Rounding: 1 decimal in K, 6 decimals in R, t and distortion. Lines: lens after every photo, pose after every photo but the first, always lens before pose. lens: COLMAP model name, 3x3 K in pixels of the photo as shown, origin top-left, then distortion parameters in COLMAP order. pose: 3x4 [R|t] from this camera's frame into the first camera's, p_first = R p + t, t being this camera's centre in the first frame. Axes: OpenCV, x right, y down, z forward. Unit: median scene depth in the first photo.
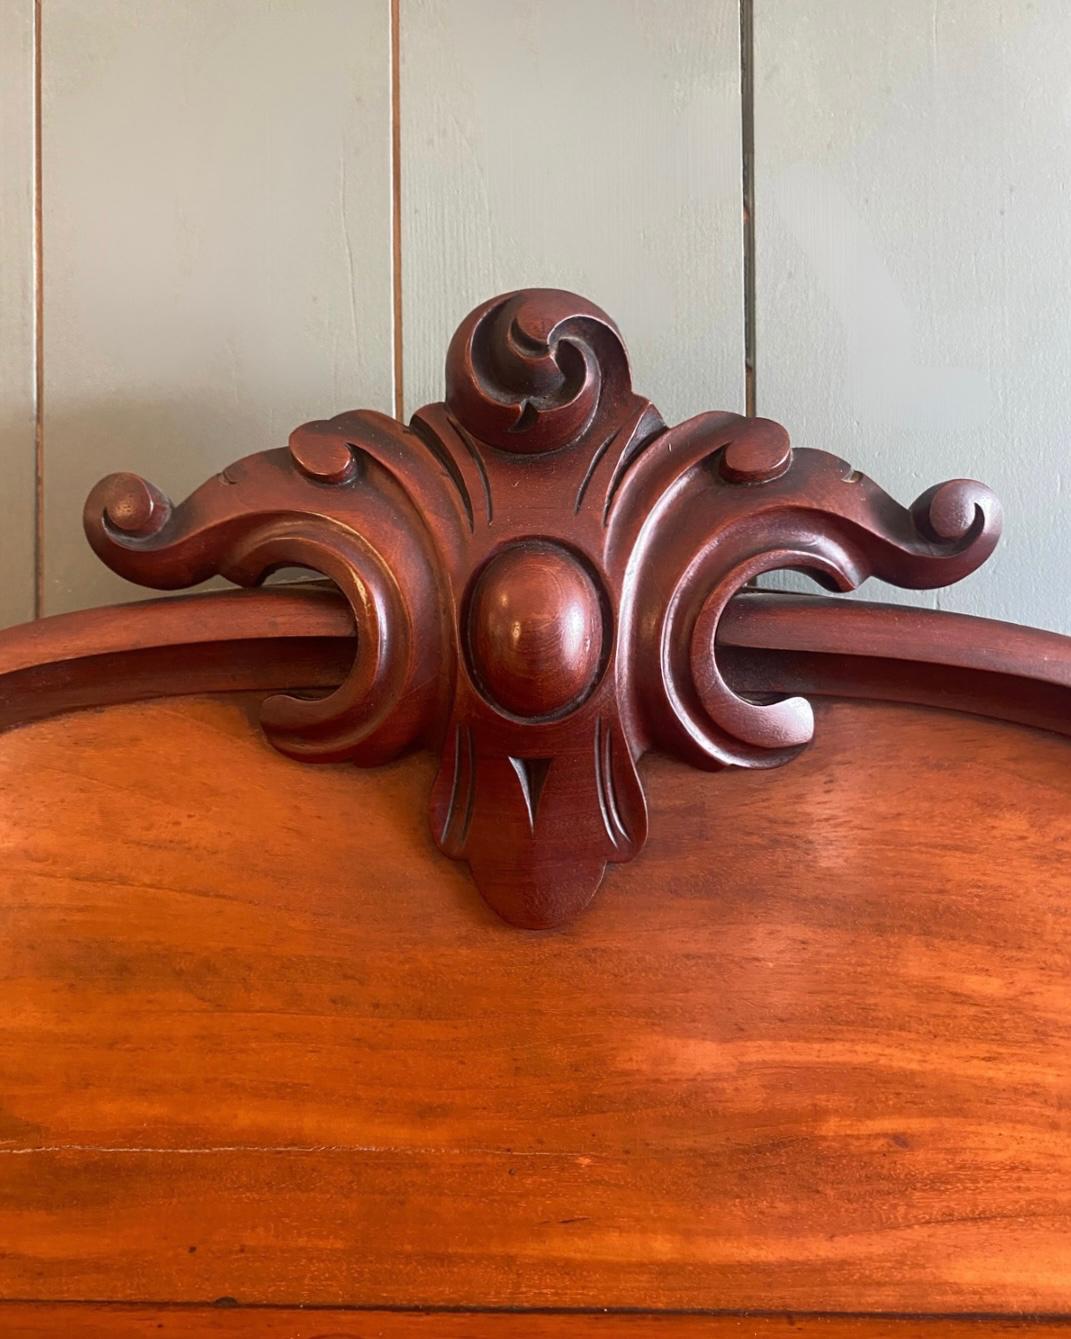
lens RADIAL K [[1093.8, 0, 535.9], [0, 1093.8, 621.4], [0, 0, 1]] dist [0.009451, -0.017630]
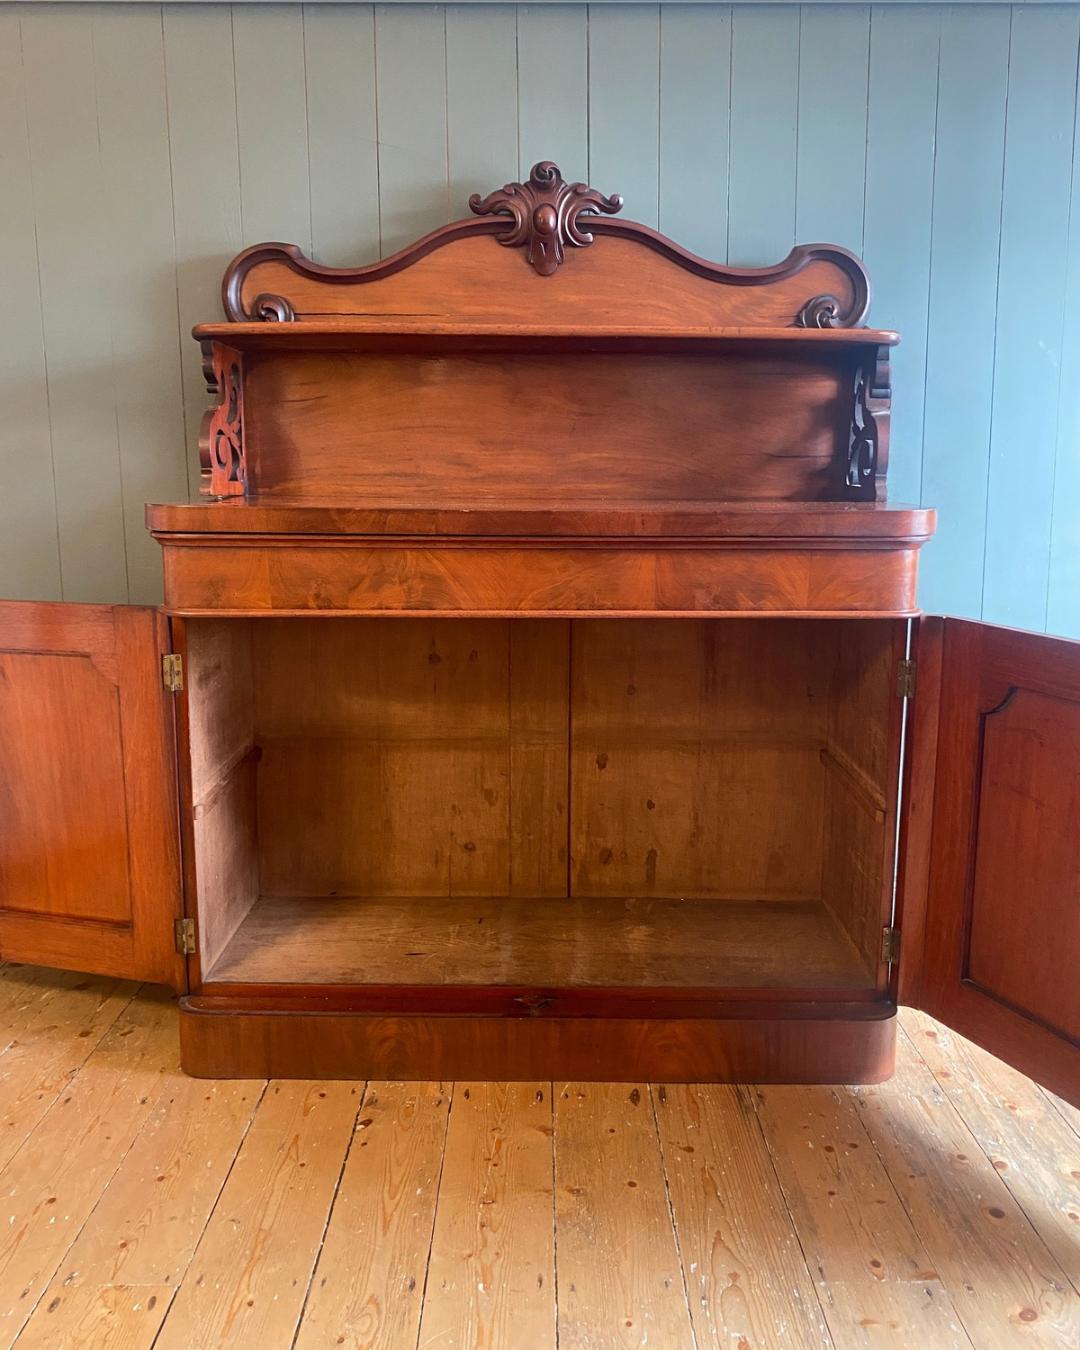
lens RADIAL K [[1102.8, 0, 540.4], [0, 1102.8, 626.5], [0, 0, 1]] dist [0.009451, -0.017630]
pose [[0.999870, -0.006050, 0.014932, -0.126152], [0.003669, 0.987961, 0.154663, 1.231187], [-0.015688, -0.154588, 0.987854, -5.160819]]
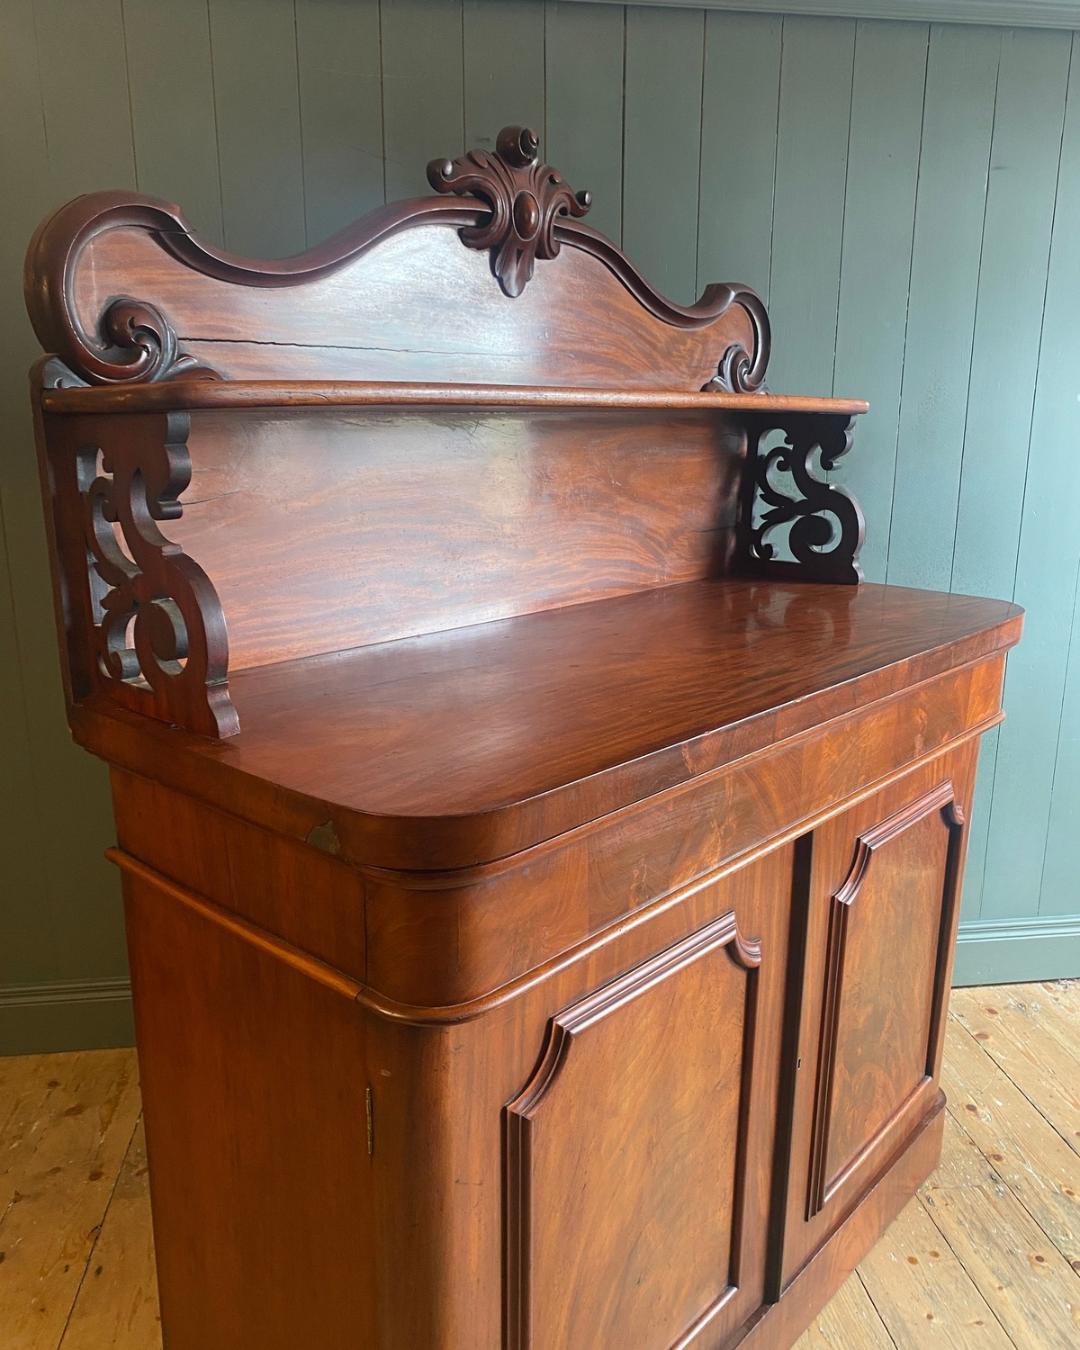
lens RADIAL K [[1102.3, 0, 543.2], [0, 1102.3, 668.9], [0, 0, 1]] dist [0.006507, -0.013879]
pose [[0.989448, -0.029928, 0.141766, -0.972017], [-0.006386, 0.968477, 0.249023, 0.583876], [-0.144750, -0.247300, 0.958066, -4.505283]]
